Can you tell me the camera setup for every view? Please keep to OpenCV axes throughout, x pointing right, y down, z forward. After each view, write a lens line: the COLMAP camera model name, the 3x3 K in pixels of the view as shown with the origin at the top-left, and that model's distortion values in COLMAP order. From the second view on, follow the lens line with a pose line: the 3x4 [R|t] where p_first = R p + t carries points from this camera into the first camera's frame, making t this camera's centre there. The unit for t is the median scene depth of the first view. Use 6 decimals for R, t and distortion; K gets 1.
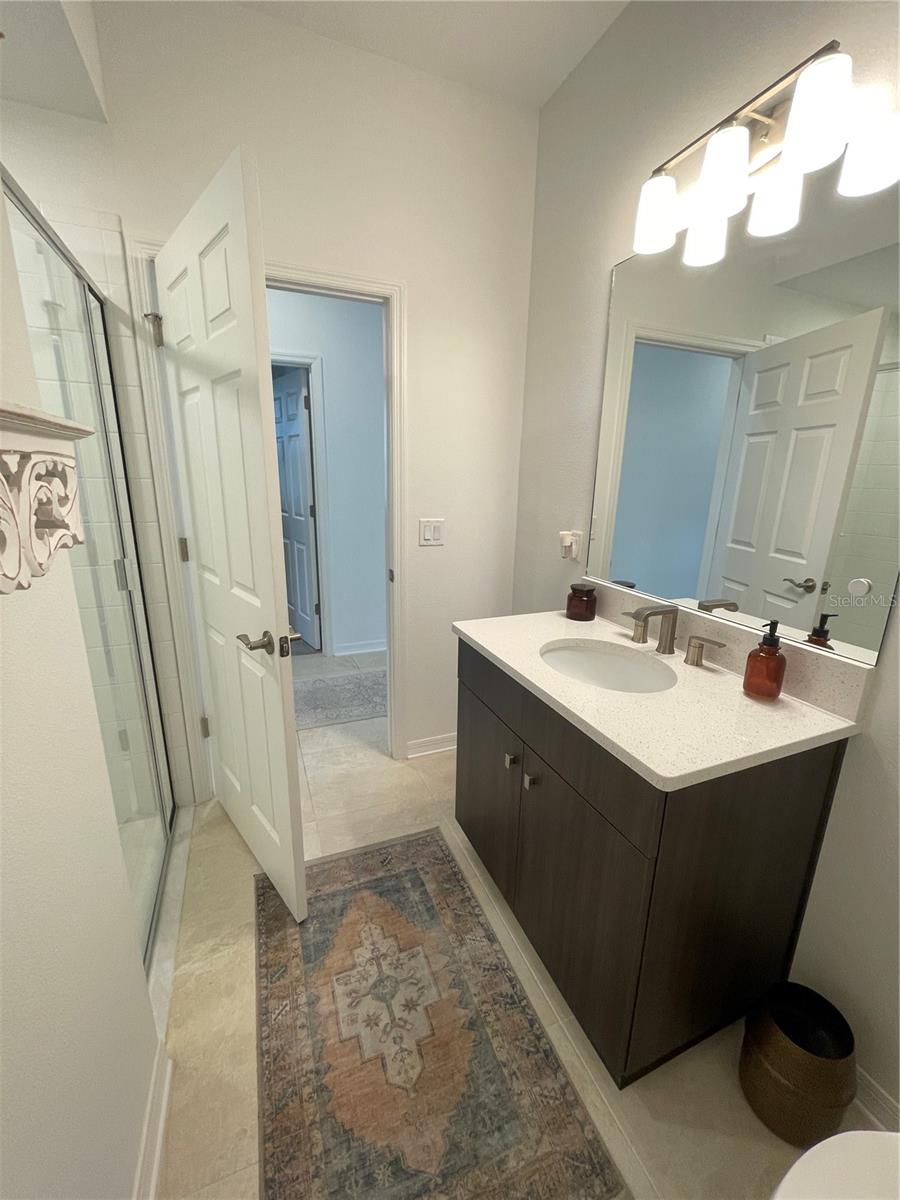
lens RADIAL K [[486.1, 0, 446.7], [0, 486.1, 604.8], [0, 0, 1]] dist [-0.002190, -0.000413]
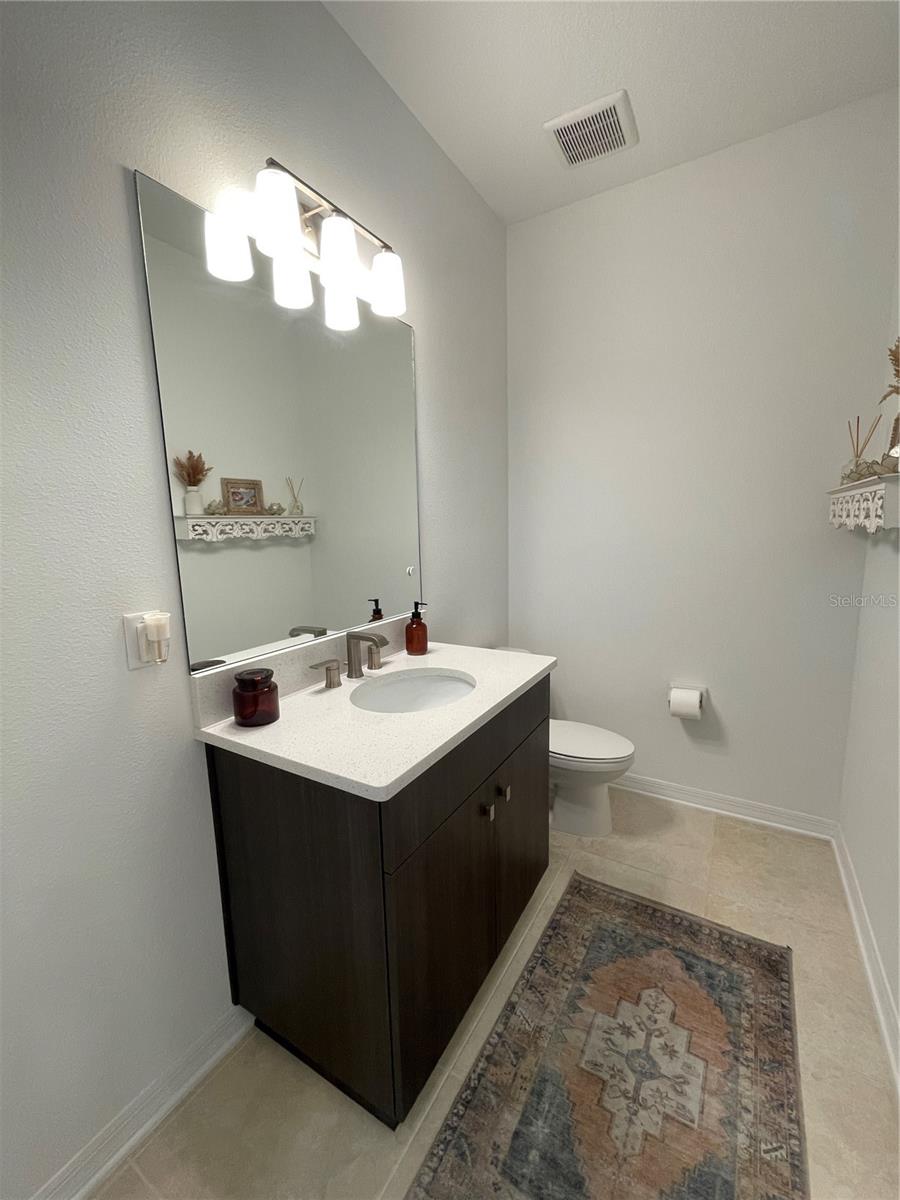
lens RADIAL K [[486.1, 0, 452.1], [0, 486.1, 598.2], [0, 0, 1]] dist [-0.002190, -0.000413]
pose [[-0.601914, -0.126814, 0.788428, -0.509537], [0.213674, 0.925734, 0.312025, -0.363676], [-0.769444, 0.356279, -0.530115, 1.427585]]
